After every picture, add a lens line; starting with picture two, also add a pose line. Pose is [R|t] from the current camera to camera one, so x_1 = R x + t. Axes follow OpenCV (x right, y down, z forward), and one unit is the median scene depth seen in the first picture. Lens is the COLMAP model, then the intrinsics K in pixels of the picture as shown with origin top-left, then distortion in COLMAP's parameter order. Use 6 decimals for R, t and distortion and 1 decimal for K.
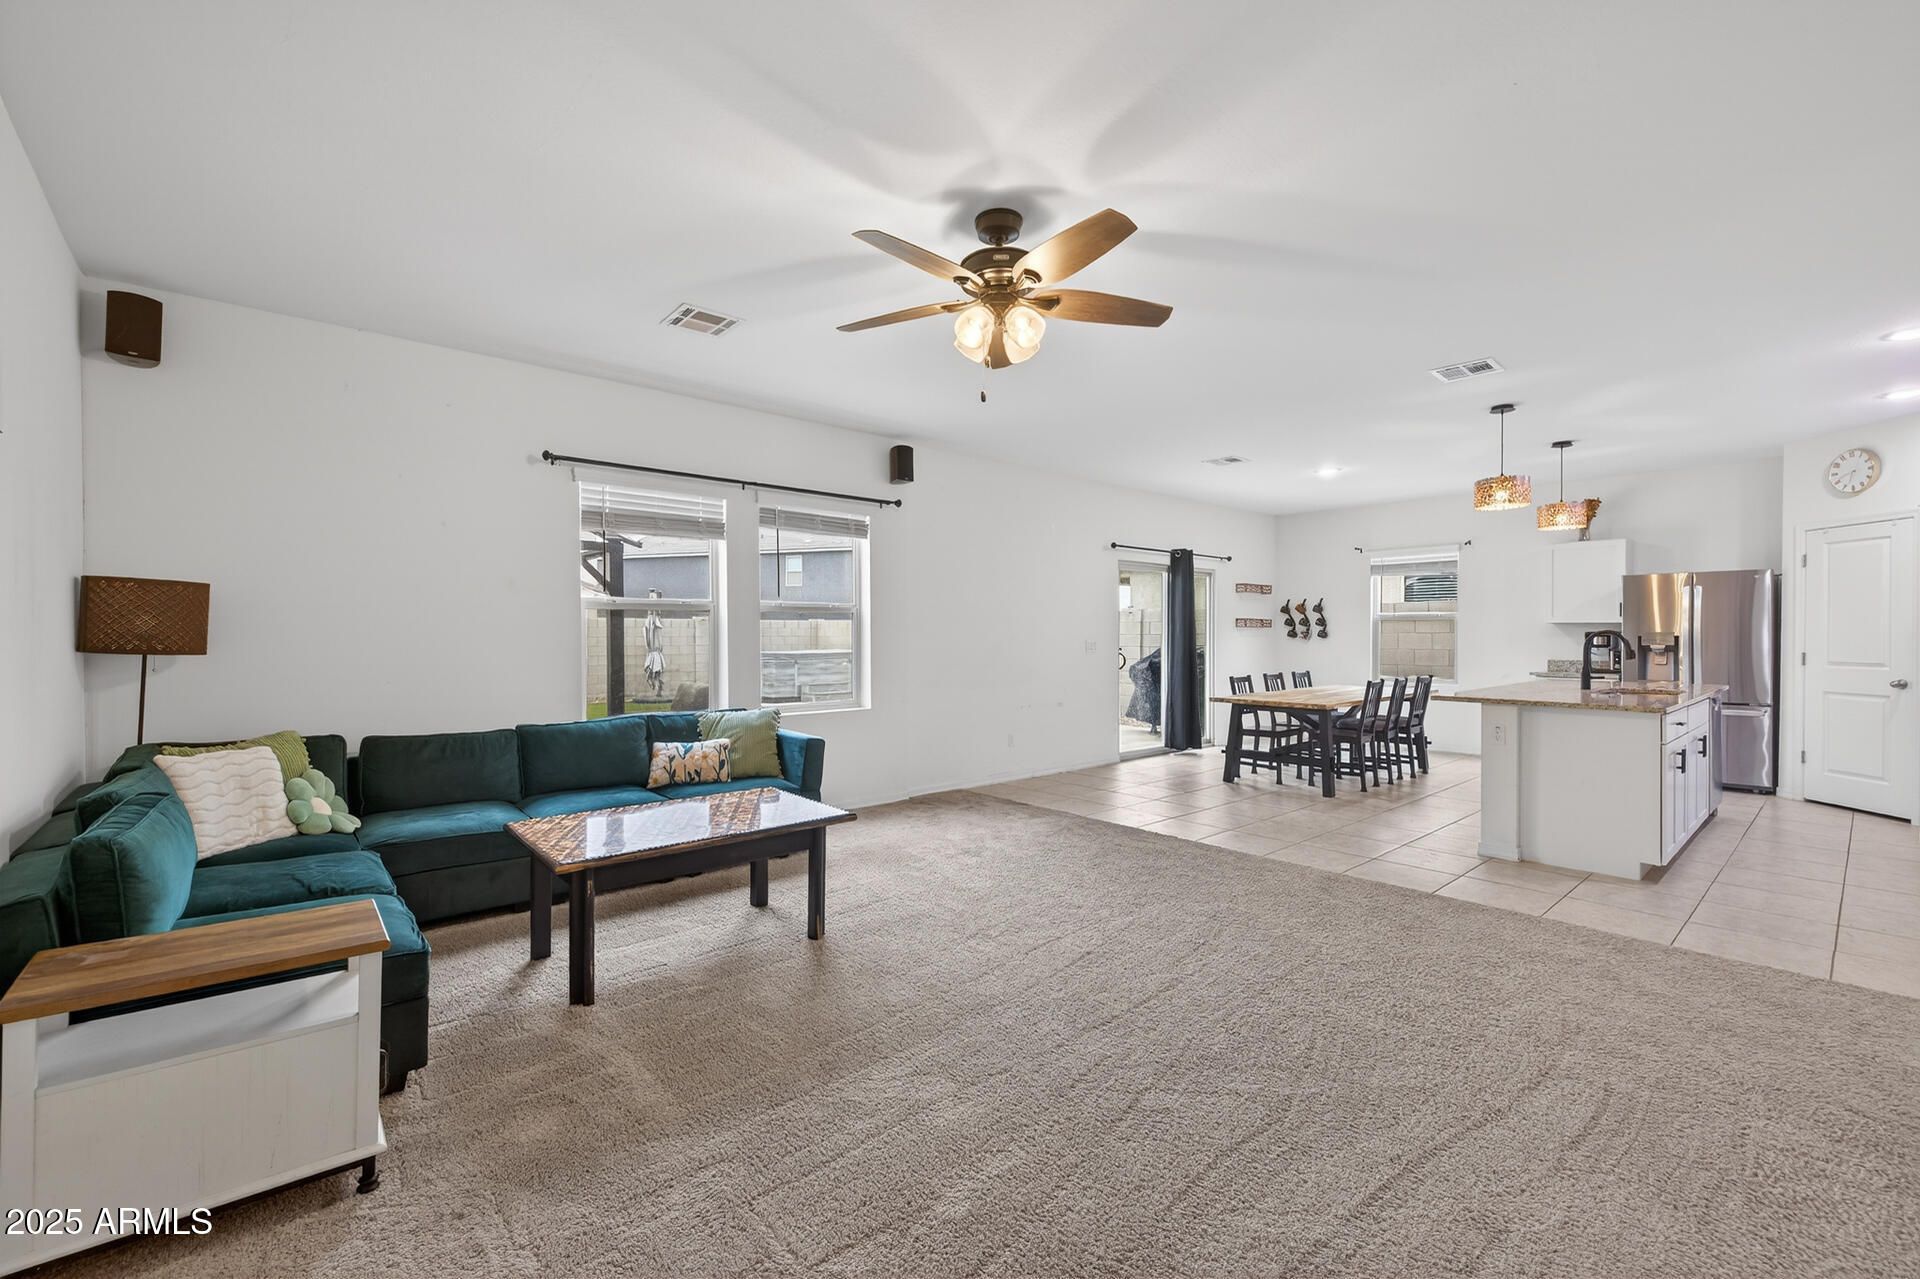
lens RADIAL K [[806.2, 0, 953.3], [0, 806.2, 636.9], [0, 0, 1]] dist [0.007873, -0.000741]
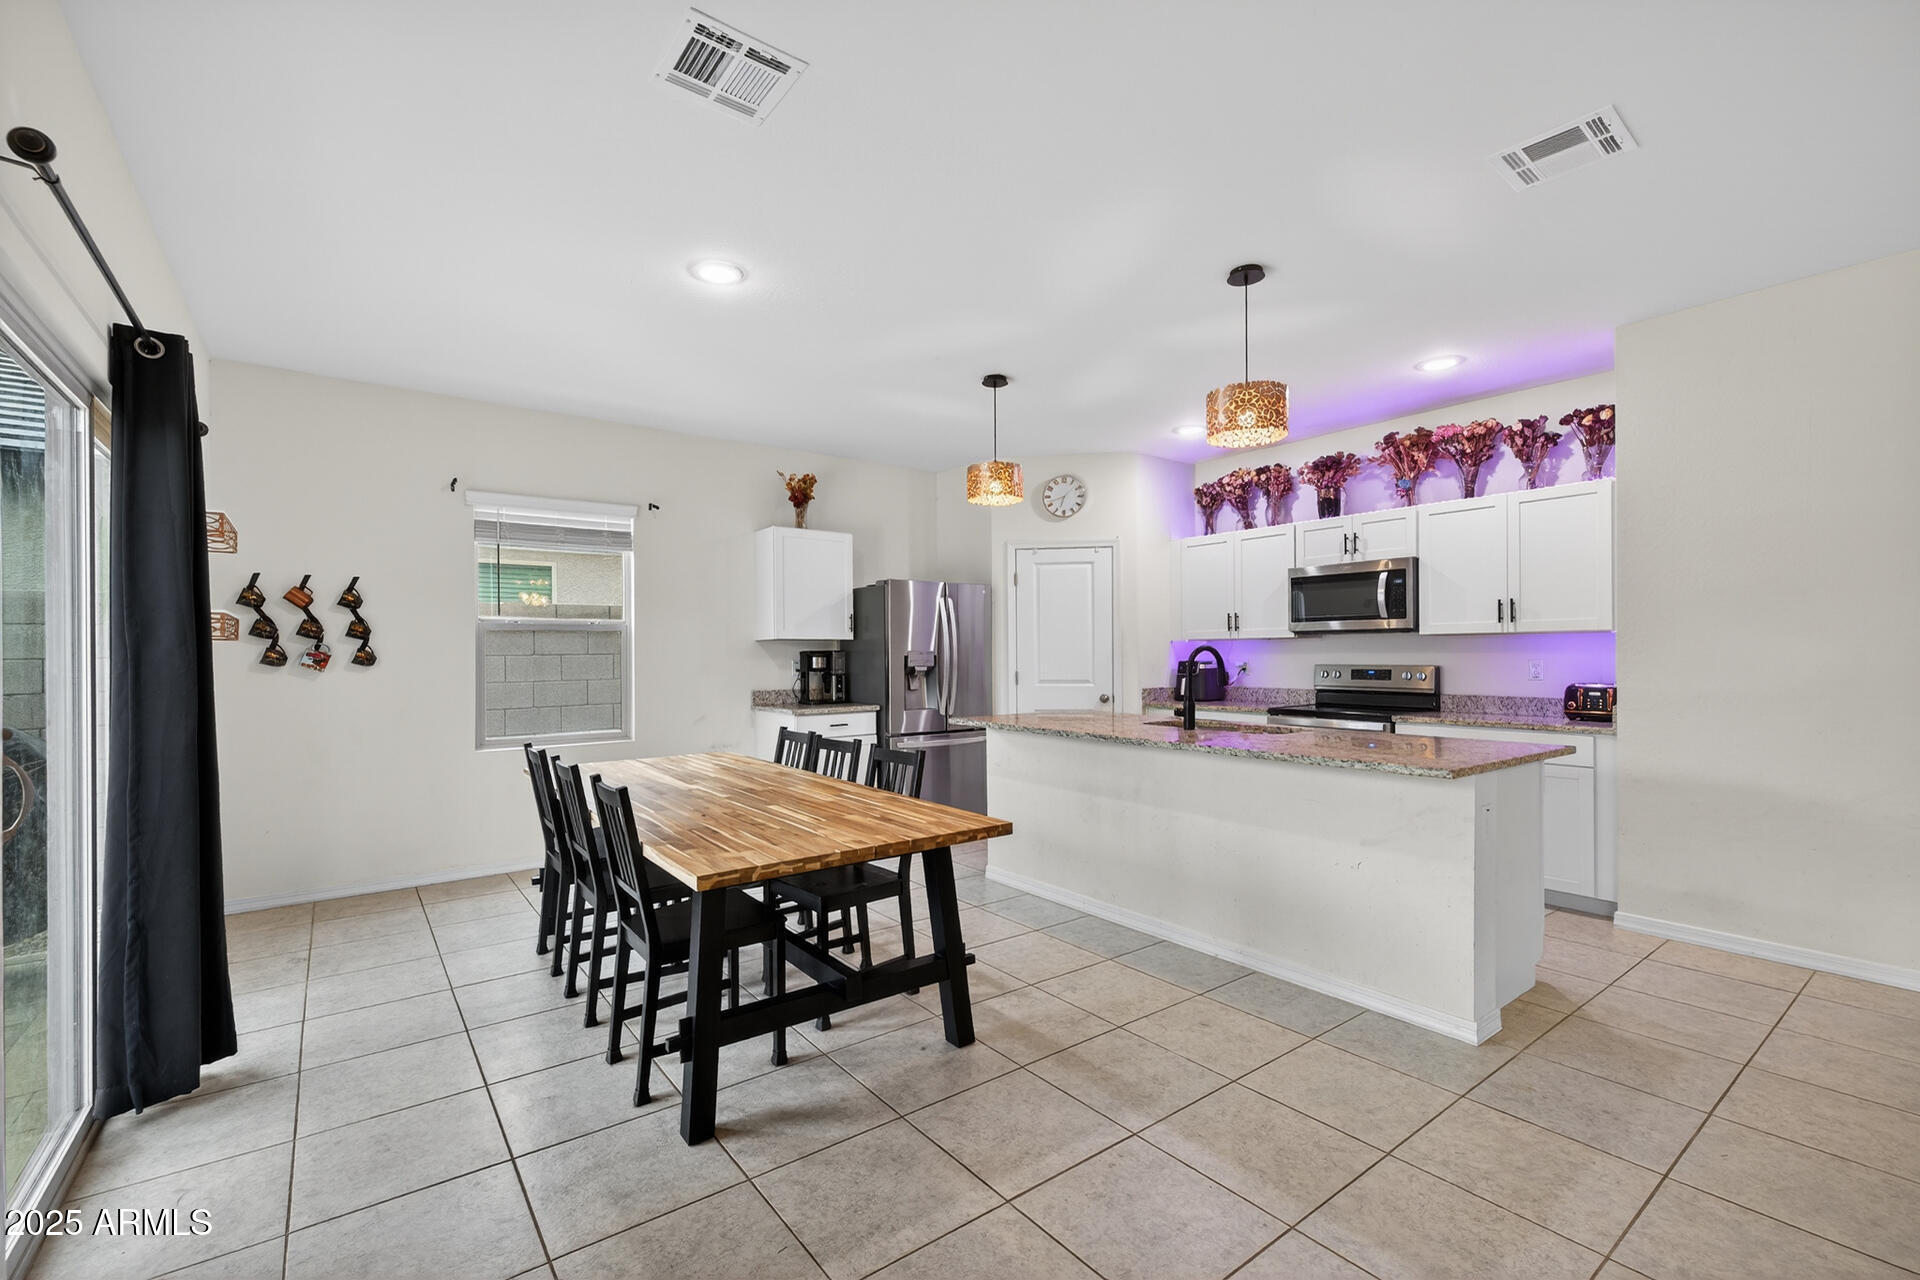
lens RADIAL K [[806.2, 0, 960.7], [0, 806.2, 654.1], [0, 0, 1]] dist [0.007873, -0.000741]
pose [[0.078941, -0.004022, 0.996871, 0.056847], [0.009305, 0.999951, 0.003297, -0.005545], [-0.996836, 0.009016, 0.078974, 0.927009]]
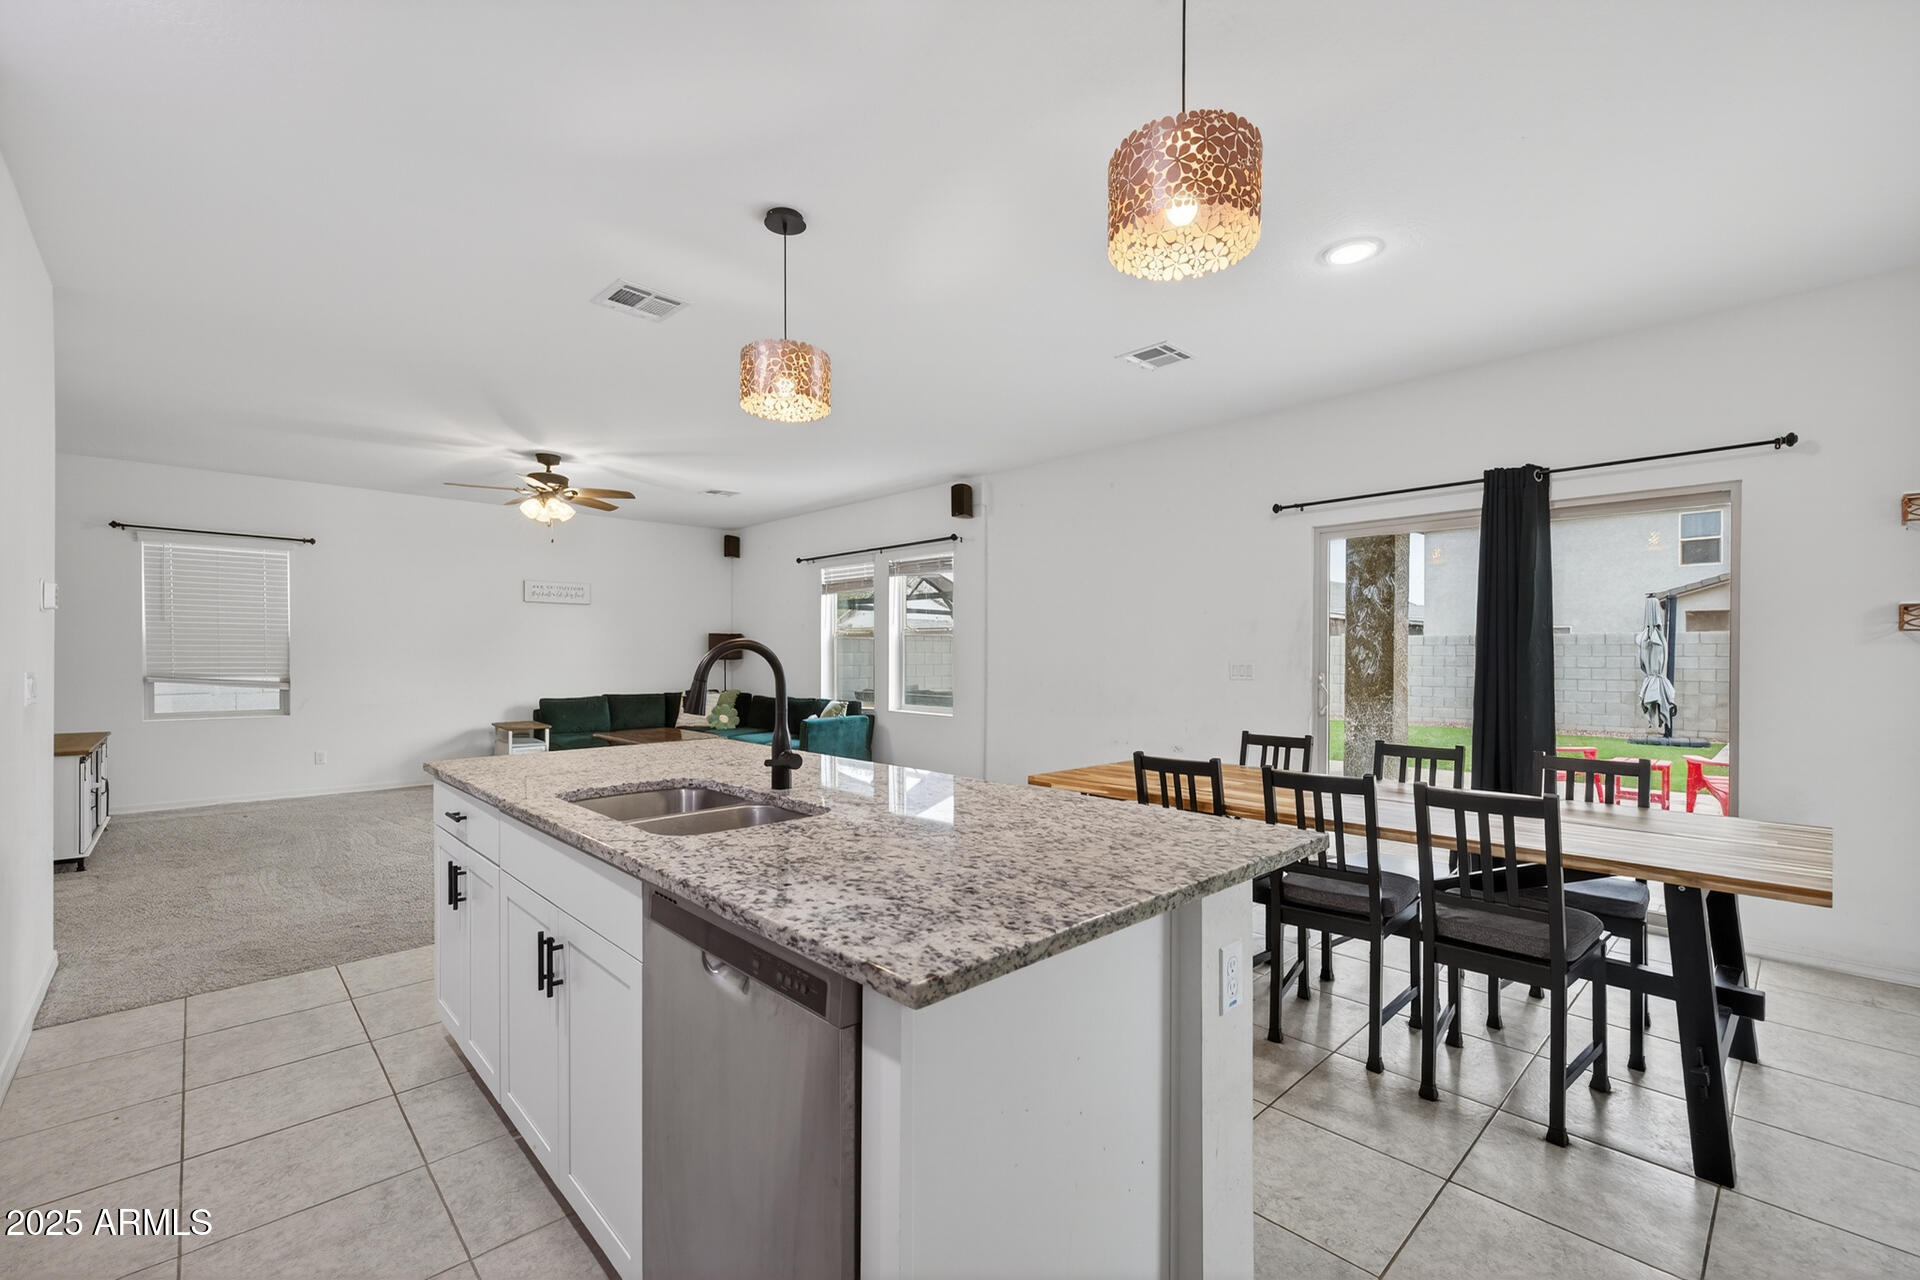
lens RADIAL K [[806.2, 0, 958.2], [0, 806.2, 654.5], [0, 0, 1]] dist [0.007873, -0.000741]
pose [[0.034858, 0.003422, -0.999386, 0.965584], [-0.002344, 0.999992, 0.003343, -0.003880], [0.999390, 0.002226, 0.034866, 0.875746]]
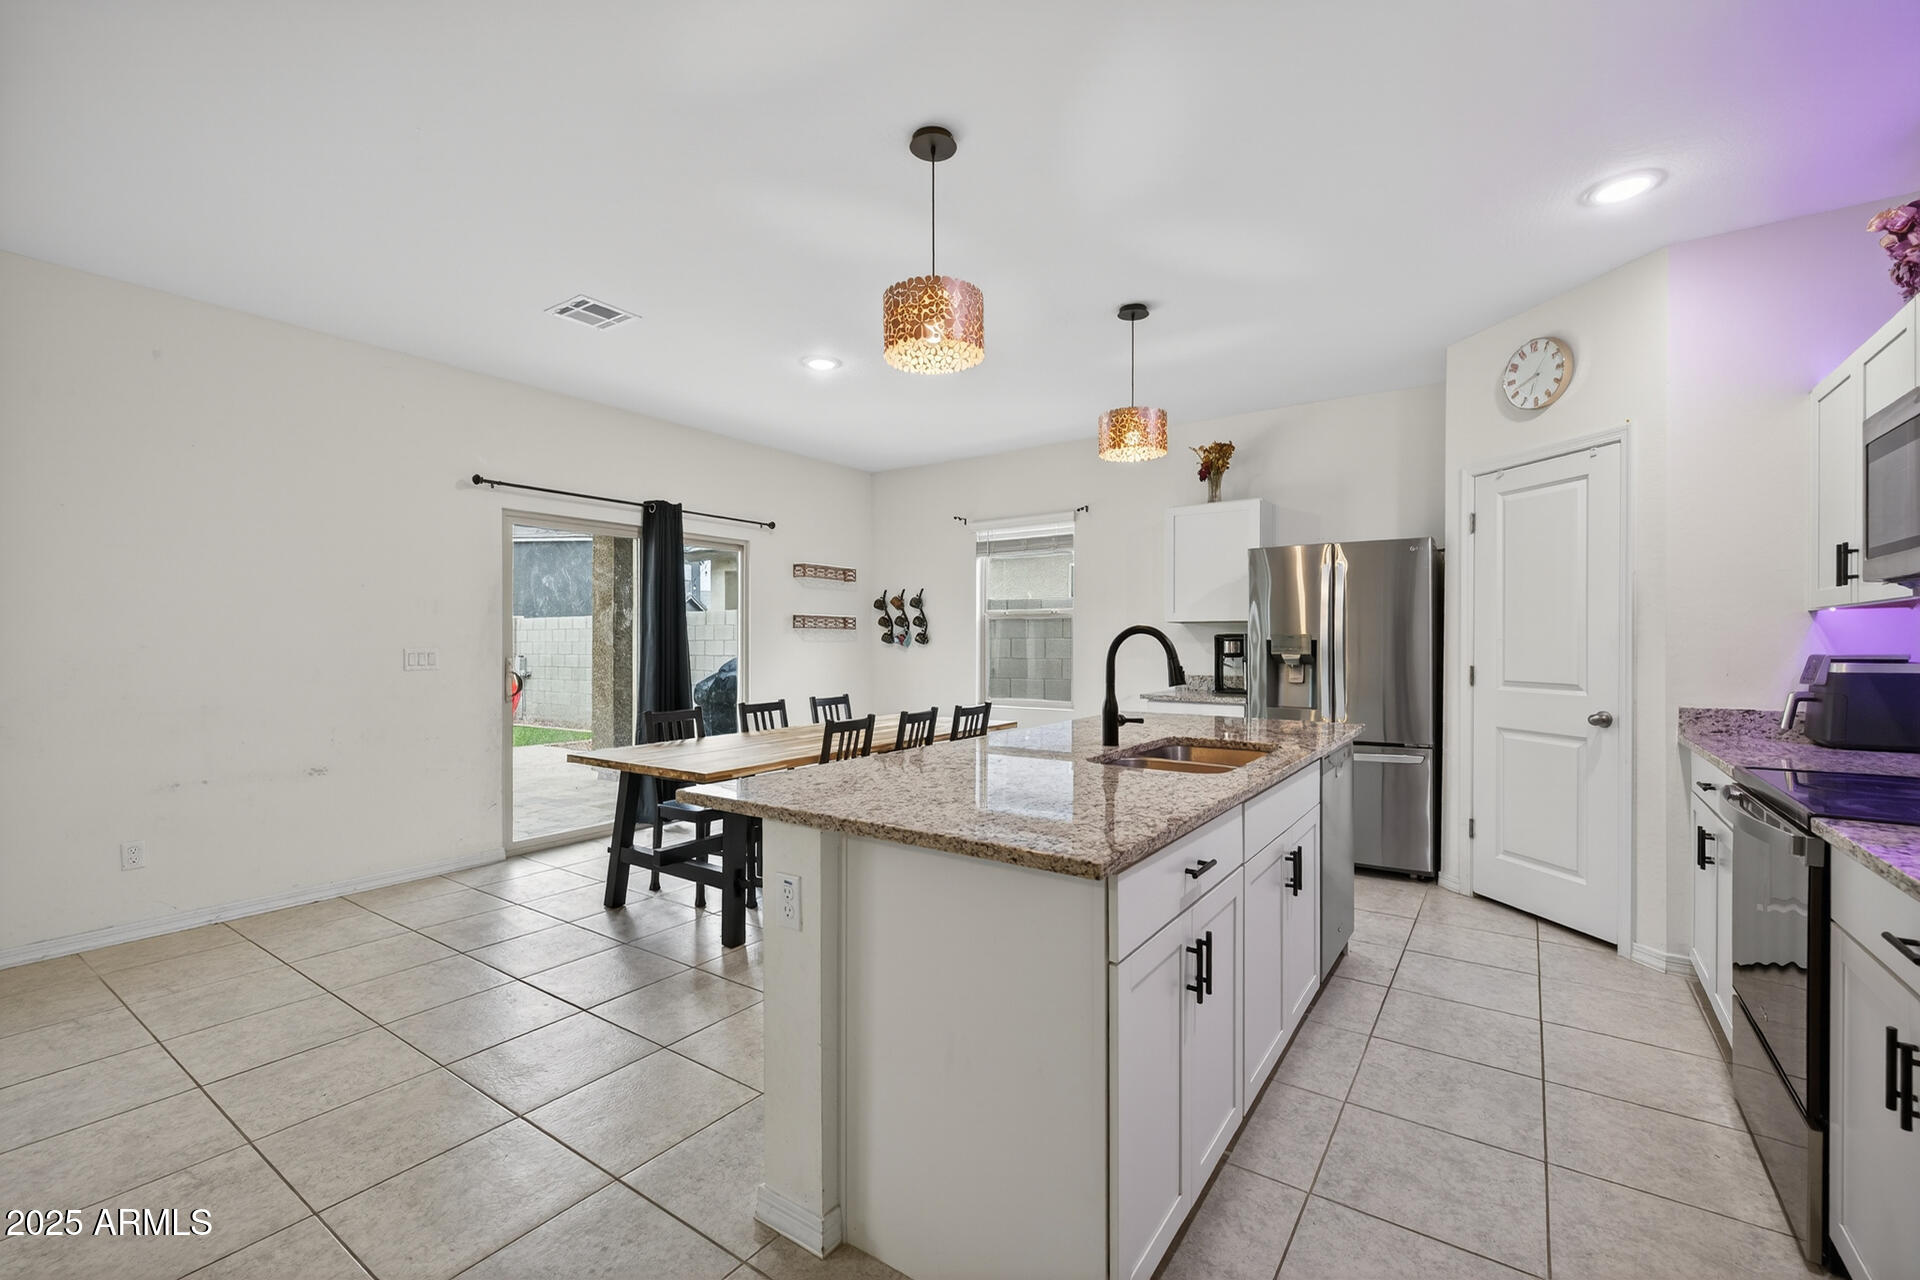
lens RADIAL K [[806.2, 0, 957.8], [0, 806.2, 641.2], [0, 0, 1]] dist [0.007873, -0.000741]
pose [[0.972556, -0.000148, 0.232668, 0.470374], [0.000532, 0.999999, -0.001584, 0.000446], [-0.232667, 0.001665, 0.972555, 0.442578]]
